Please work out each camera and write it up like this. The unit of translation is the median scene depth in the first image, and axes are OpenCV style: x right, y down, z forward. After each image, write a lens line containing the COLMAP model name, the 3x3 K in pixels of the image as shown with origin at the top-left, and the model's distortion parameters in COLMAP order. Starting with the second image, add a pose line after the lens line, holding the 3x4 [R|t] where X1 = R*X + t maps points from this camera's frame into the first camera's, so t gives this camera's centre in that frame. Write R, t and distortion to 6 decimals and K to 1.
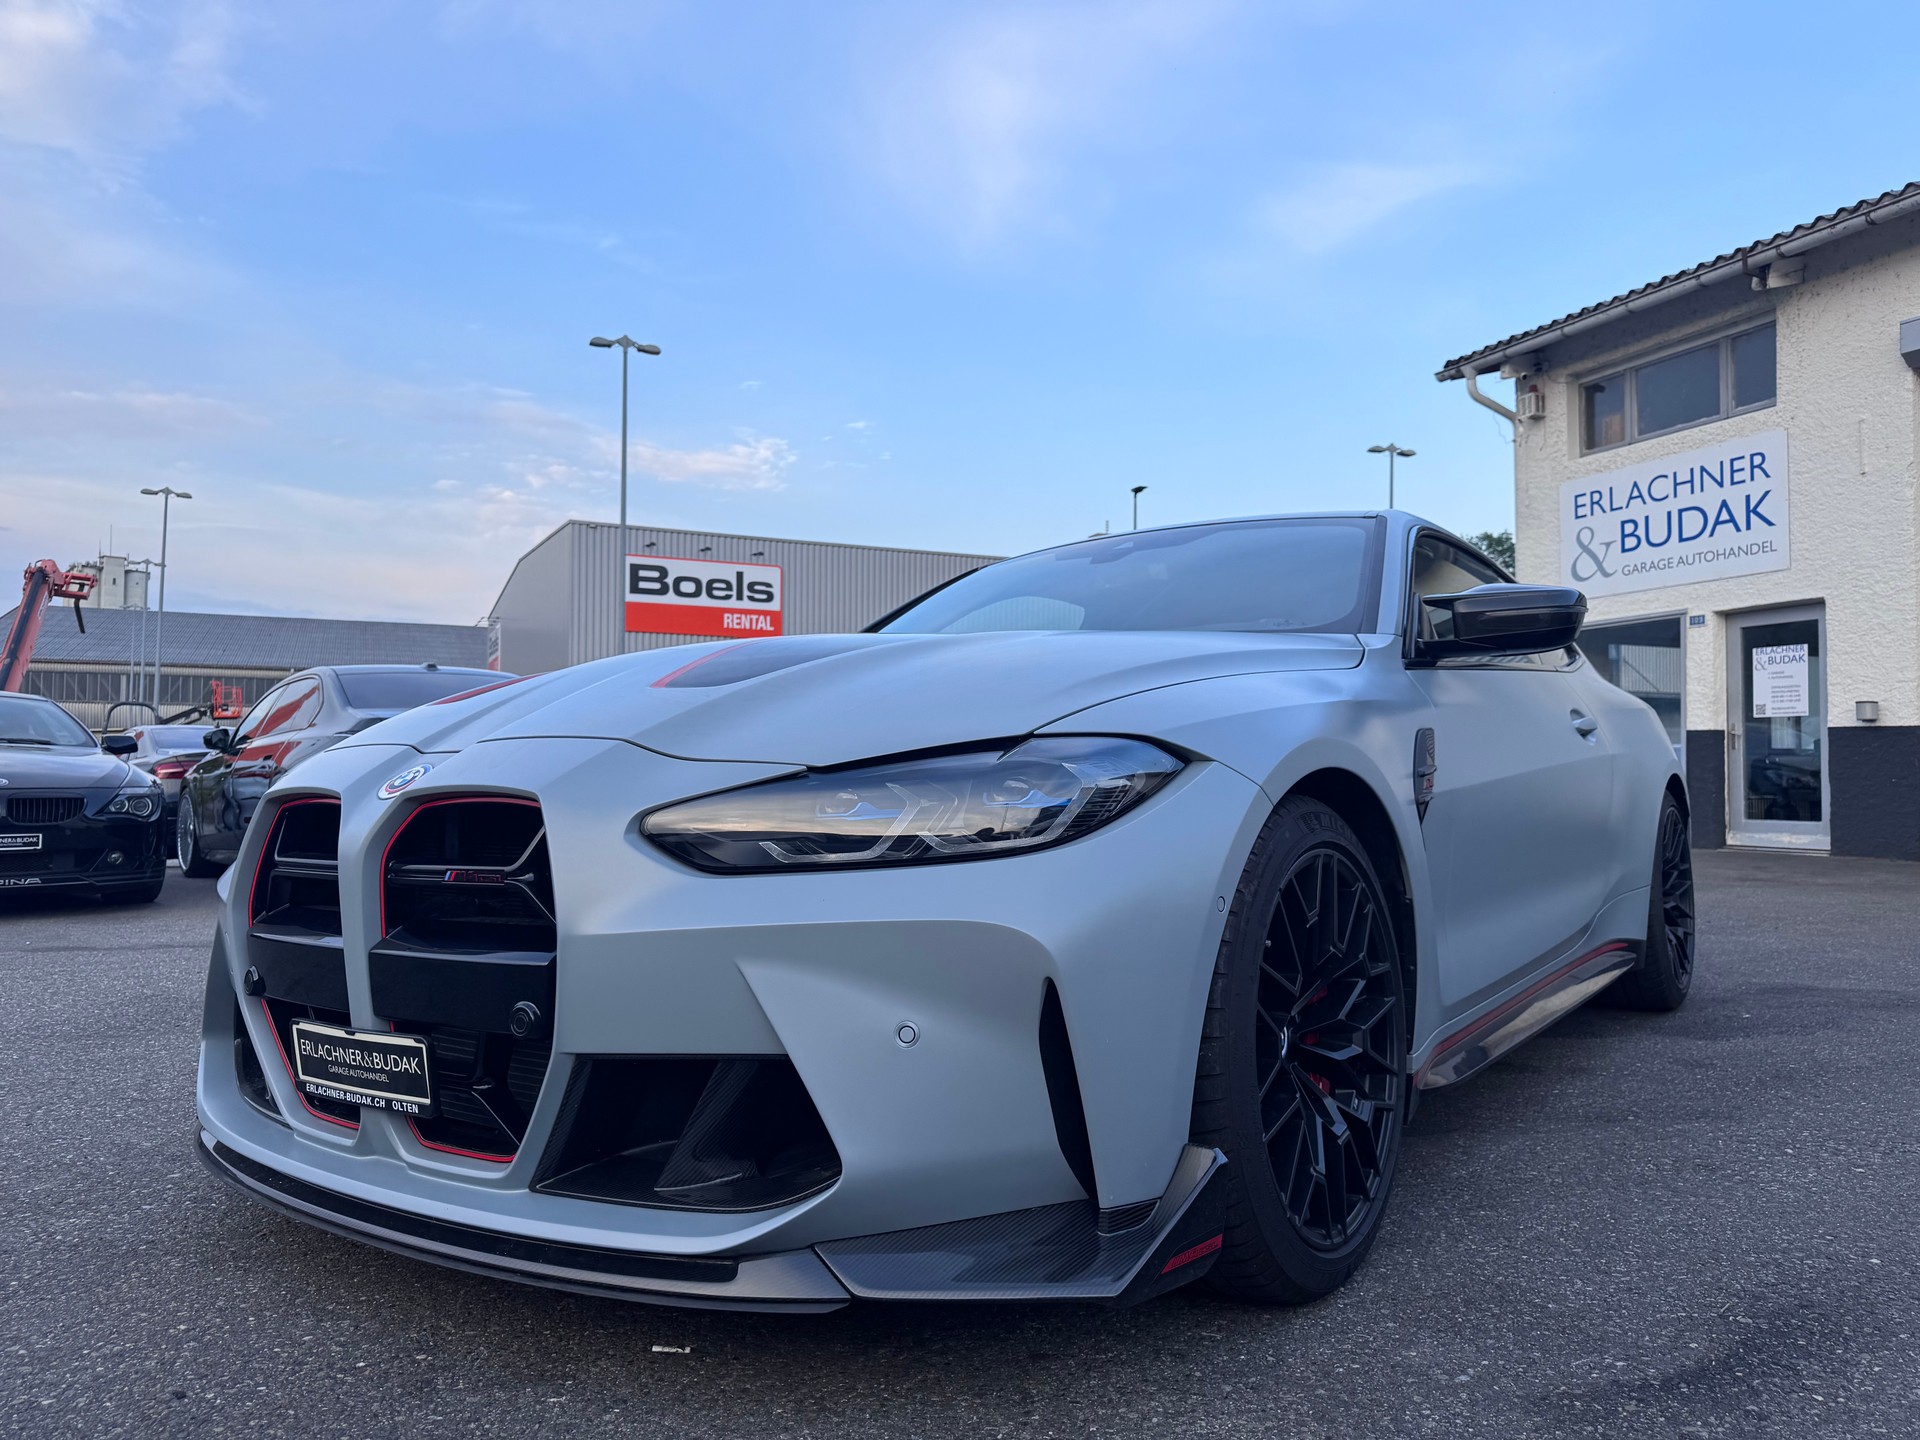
lens RADIAL K [[1358.0, 0, 966.3], [0, 1358.0, 737.4], [0, 0, 1]] dist [0.031516, -0.019325]
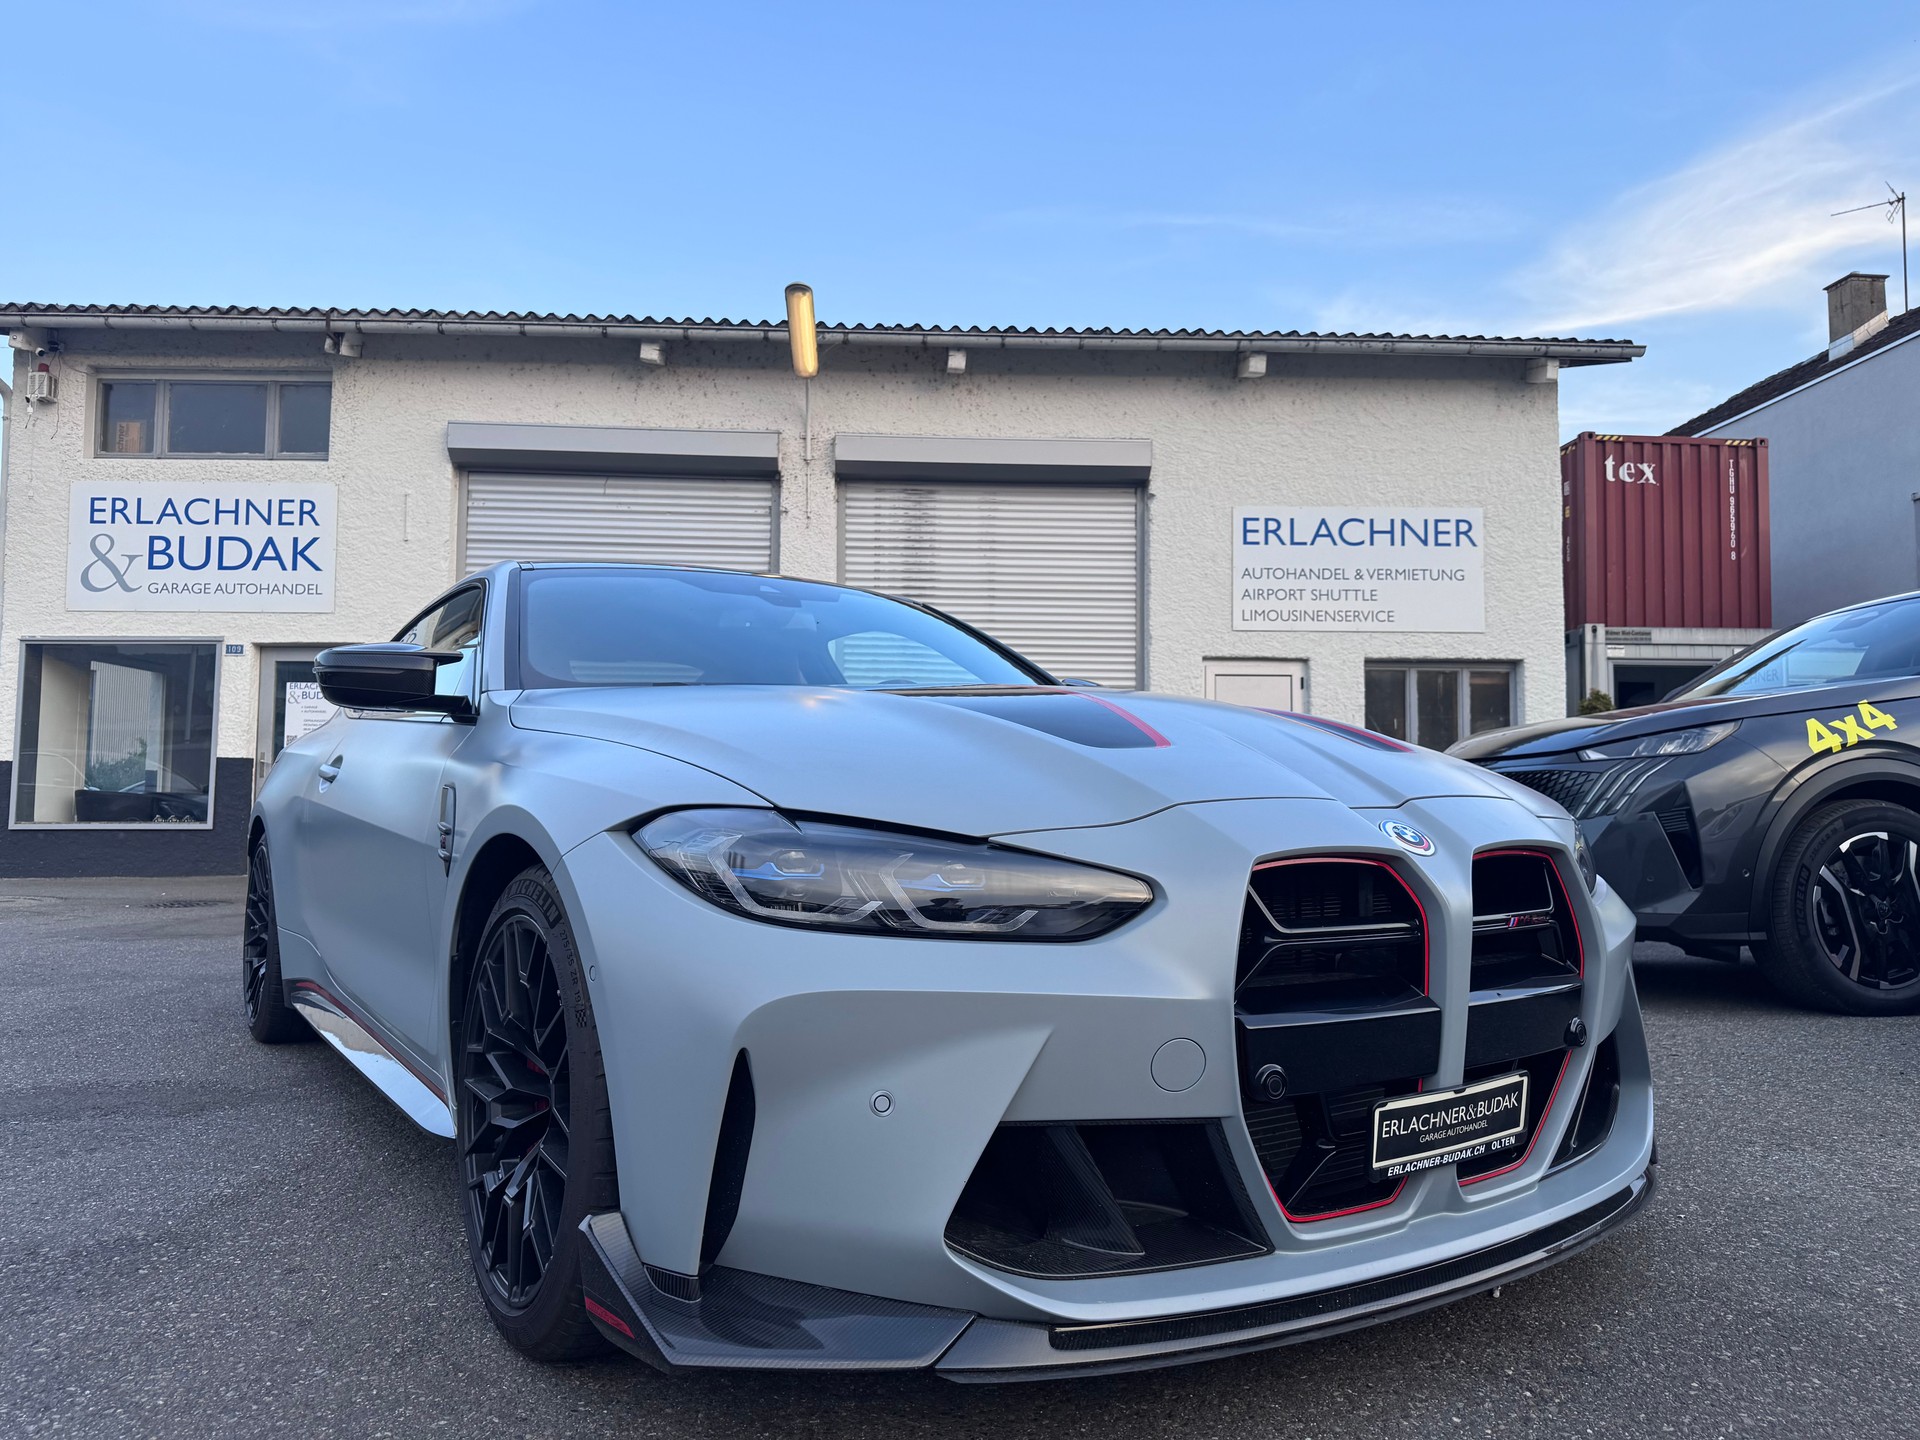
lens RADIAL K [[1358.0, 0, 951.8], [0, 1358.0, 728.4], [0, 0, 1]] dist [0.031516, -0.019325]
pose [[0.380170, 0.049857, 0.923572, -0.197166], [-0.028385, 0.998705, -0.042229, 0.000364], [-0.924481, -0.010162, 0.381093, 0.124234]]
